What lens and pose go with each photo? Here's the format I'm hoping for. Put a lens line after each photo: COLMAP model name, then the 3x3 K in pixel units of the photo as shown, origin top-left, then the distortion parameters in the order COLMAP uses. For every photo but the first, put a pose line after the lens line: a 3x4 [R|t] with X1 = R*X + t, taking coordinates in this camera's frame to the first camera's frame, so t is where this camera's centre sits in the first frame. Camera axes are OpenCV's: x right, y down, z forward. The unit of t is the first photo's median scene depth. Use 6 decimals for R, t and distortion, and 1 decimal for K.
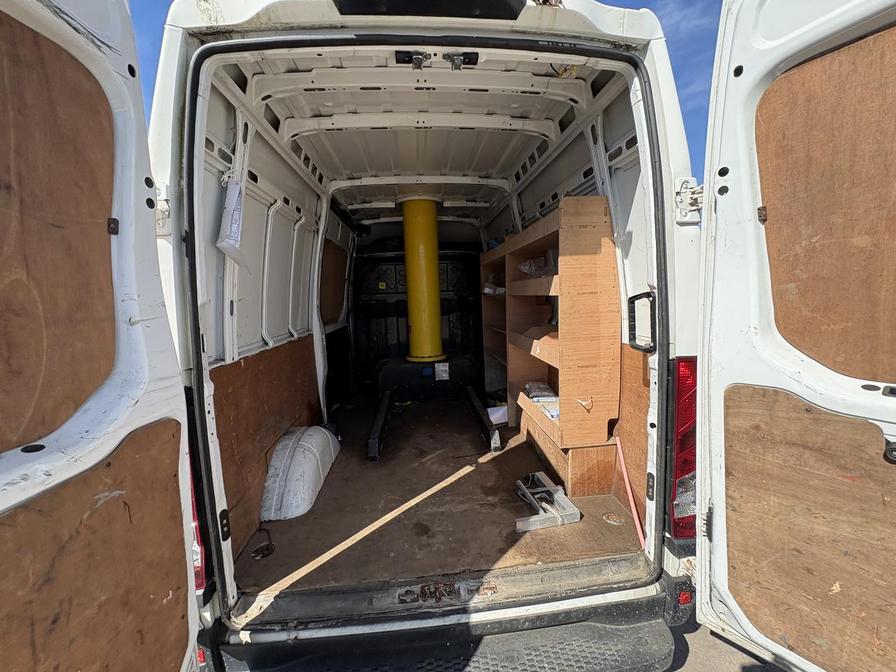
lens RADIAL K [[356.9, 0, 448.5], [0, 356.9, 332.3], [0, 0, 1]] dist [-0.000072, 0.000402]
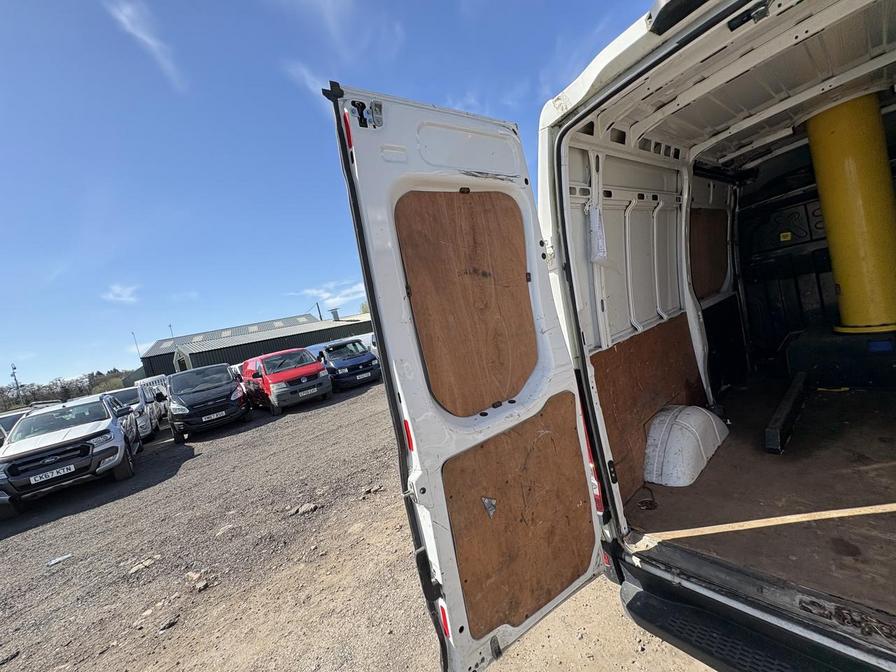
lens RADIAL K [[356.9, 0, 450.3], [0, 356.9, 342.3], [0, 0, 1]] dist [-0.000072, 0.000402]
pose [[0.553958, -0.032891, -0.831894, 0.152778], [0.117096, 0.992365, 0.038739, -0.059270], [0.824269, -0.118871, 0.553580, -0.168464]]
